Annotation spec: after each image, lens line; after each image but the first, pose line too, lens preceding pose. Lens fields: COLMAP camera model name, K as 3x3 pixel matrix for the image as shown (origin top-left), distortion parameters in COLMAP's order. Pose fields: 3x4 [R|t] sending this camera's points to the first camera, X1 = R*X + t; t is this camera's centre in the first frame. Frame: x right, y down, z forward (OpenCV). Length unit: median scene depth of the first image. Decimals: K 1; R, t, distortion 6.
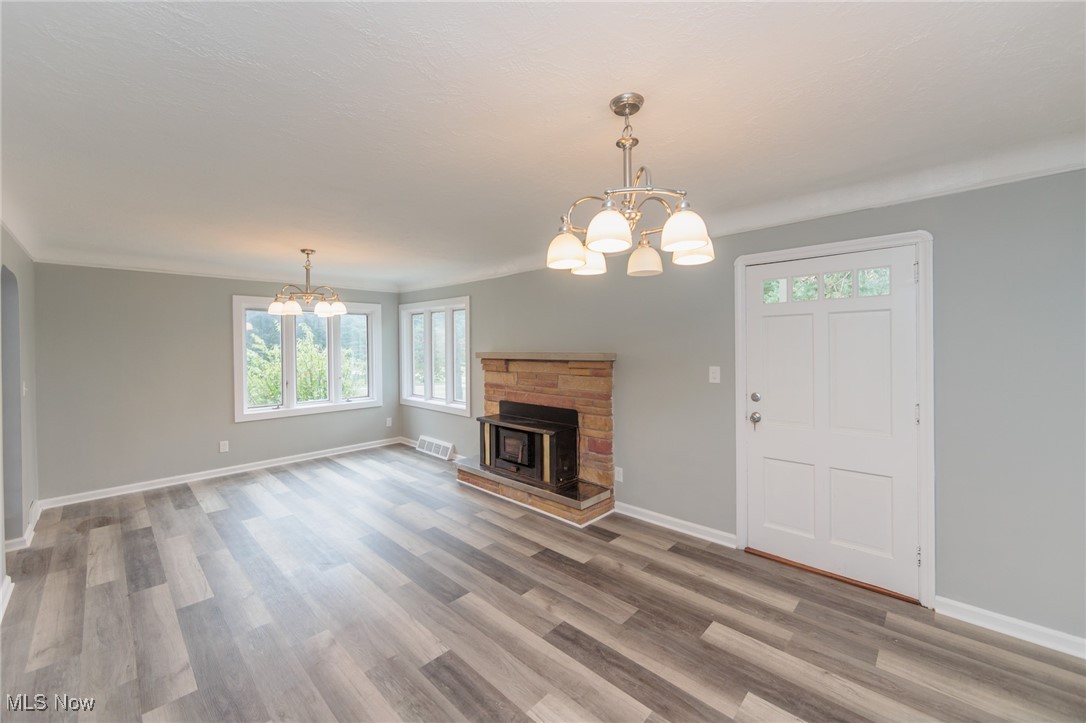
lens RADIAL K [[433.3, 0, 544.2], [0, 433.3, 353.8], [0, 0, 1]] dist [-0.001691, -0.000171]
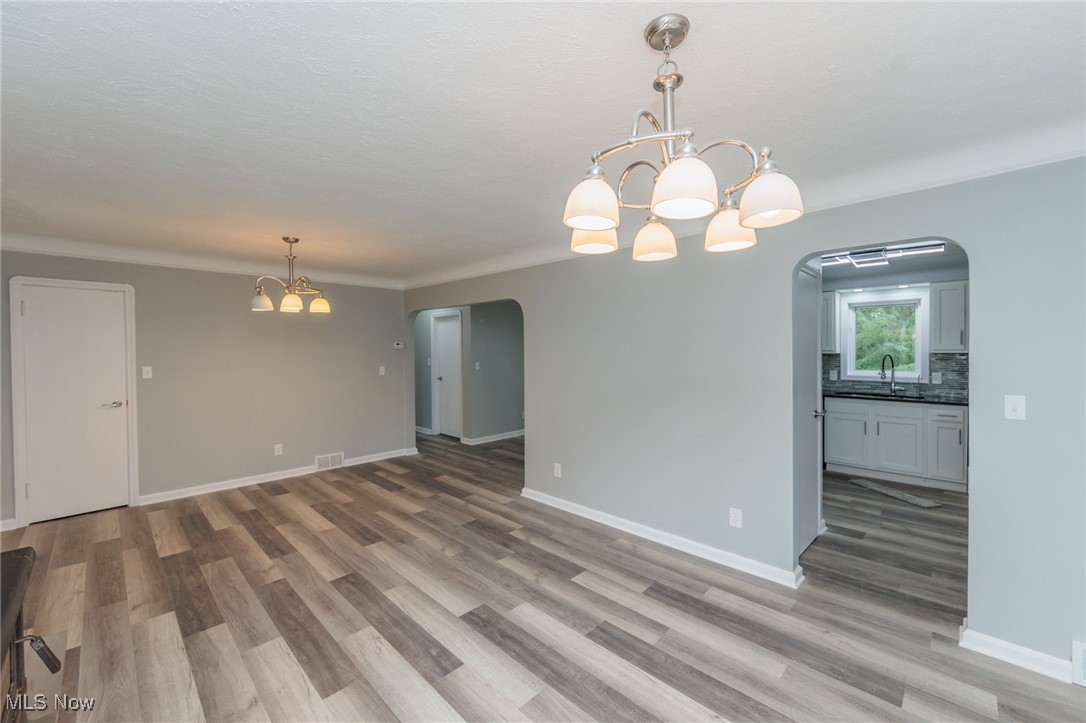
lens RADIAL K [[433.3, 0, 543.7], [0, 433.3, 355.5], [0, 0, 1]] dist [-0.001691, -0.000171]
pose [[-0.999848, 0.013801, 0.010619, -0.735561], [0.014186, 0.999213, 0.037039, -0.028998], [-0.010100, 0.037184, -0.999257, 2.095164]]
